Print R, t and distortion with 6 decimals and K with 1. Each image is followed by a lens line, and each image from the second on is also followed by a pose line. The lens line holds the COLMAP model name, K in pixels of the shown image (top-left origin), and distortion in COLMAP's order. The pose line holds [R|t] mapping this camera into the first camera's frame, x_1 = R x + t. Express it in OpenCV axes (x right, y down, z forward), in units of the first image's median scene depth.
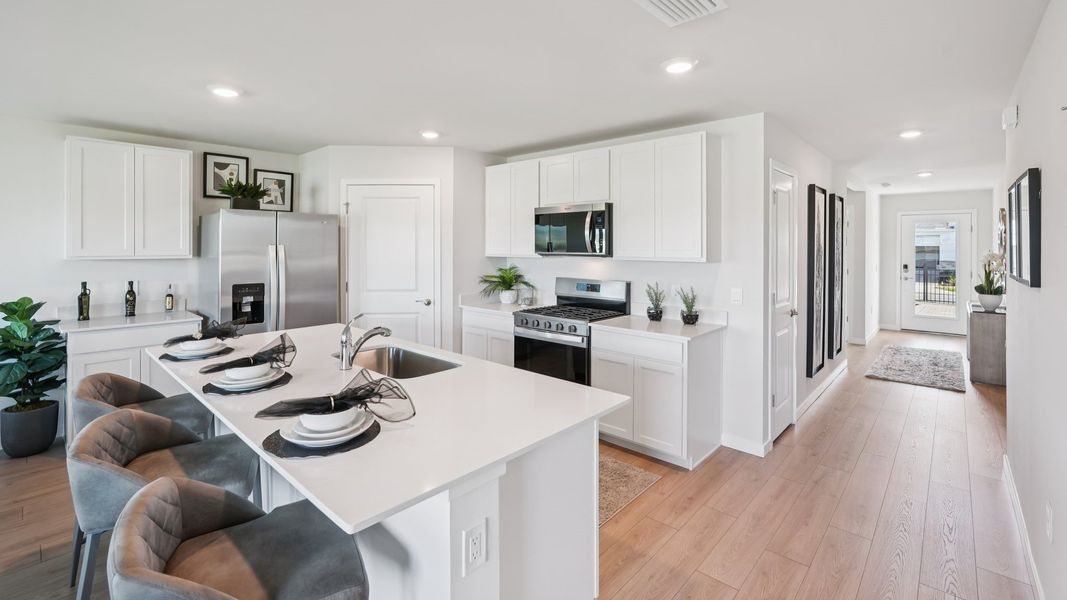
lens RADIAL K [[467.7, 0, 533.7], [0, 467.7, 245.3], [0, 0, 1]] dist [-0.012209, 0.006822]
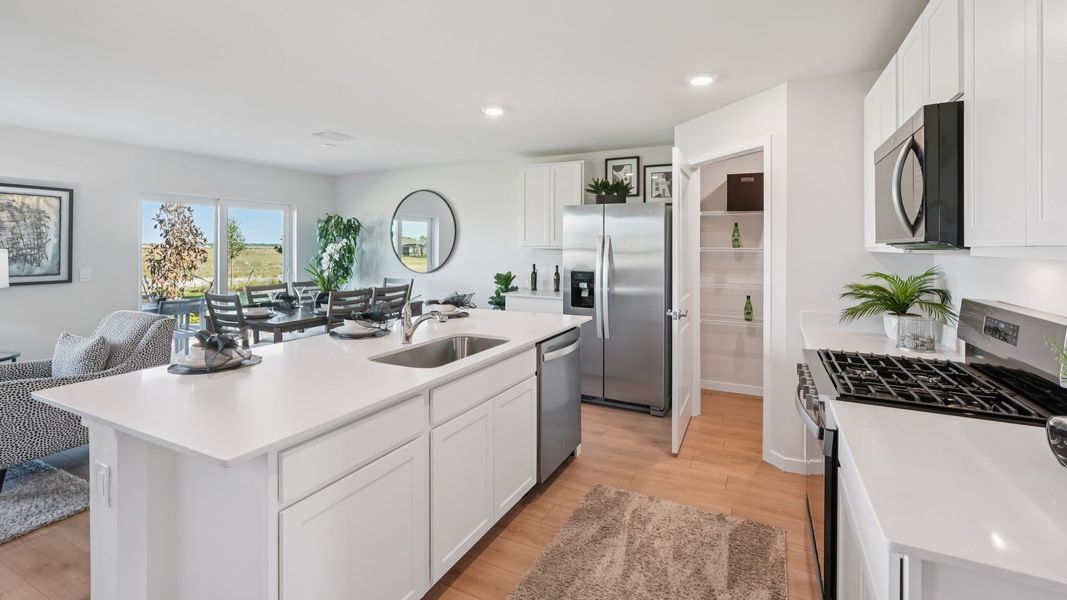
lens RADIAL K [[467.7, 0, 533.7], [0, 467.7, 245.3], [0, 0, 1]] dist [-0.012209, 0.006822]
pose [[0.269930, -0.002576, -0.962877, 0.479379], [-0.001030, 0.999995, -0.002964, 0.026495], [0.962879, 0.001792, 0.269926, 0.650525]]
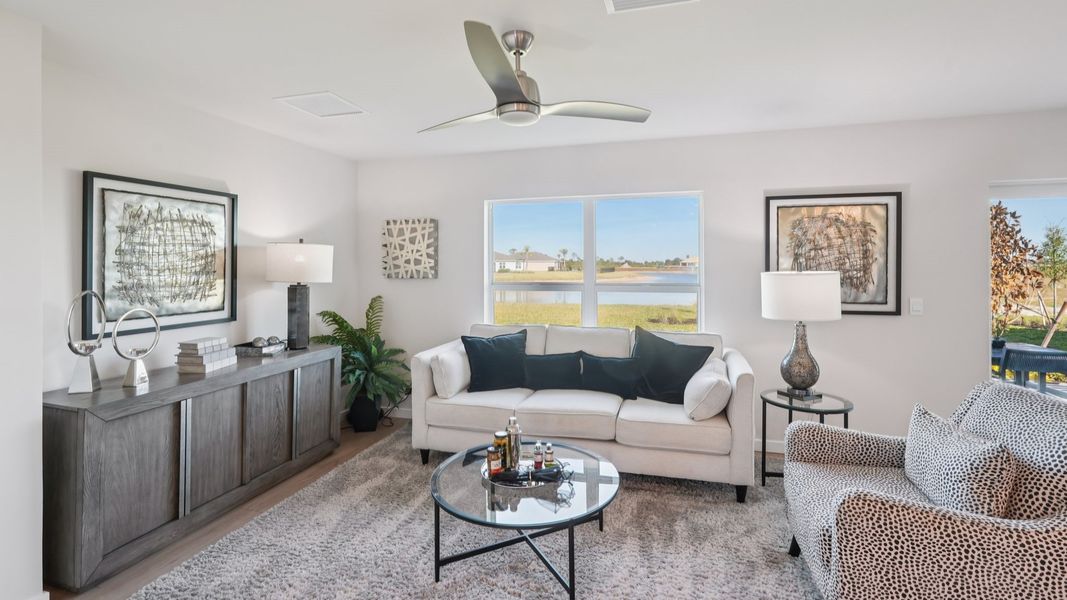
lens RADIAL K [[471.1, 0, 537.1], [0, 471.1, 262.6], [0, 0, 1]] dist [-0.011157, 0.000558]
pose [[-0.894391, -0.001866, -0.447283, 0.014496], [0.000173, 0.999990, -0.004518, 0.020756], [0.447287, -0.004118, -0.894381, 0.304612]]
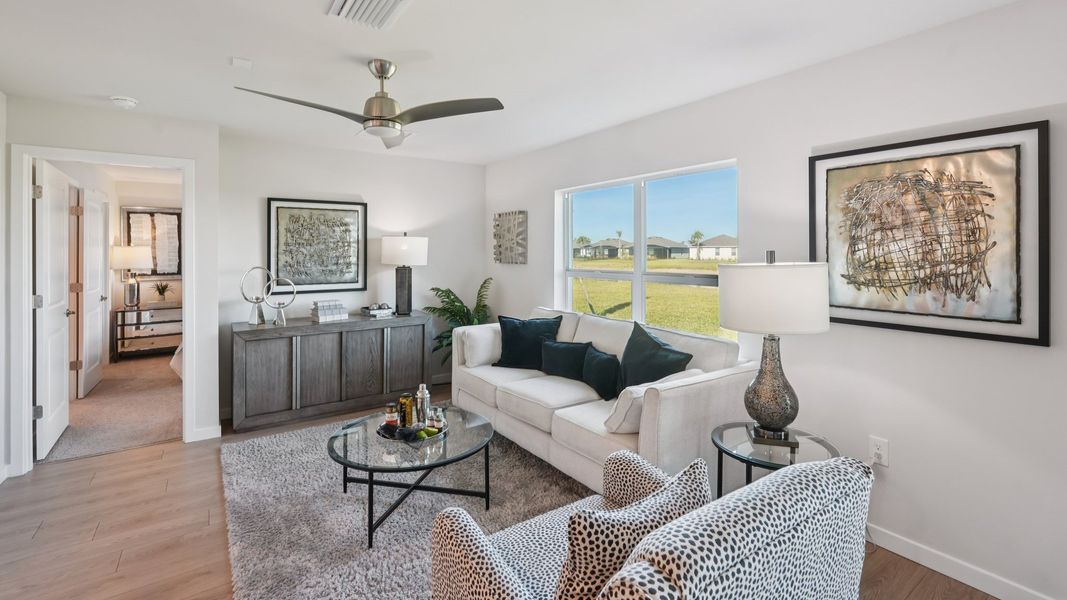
lens RADIAL K [[468.6, 0, 530.2], [0, 468.6, 251.5], [0, 0, 1]] dist [-0.020412, 0.007274]
pose [[-0.975693, -0.001325, 0.219138, -0.642918], [-0.001225, 0.999999, 0.000592, 0.018641], [-0.219139, 0.000310, -0.975694, 0.411201]]
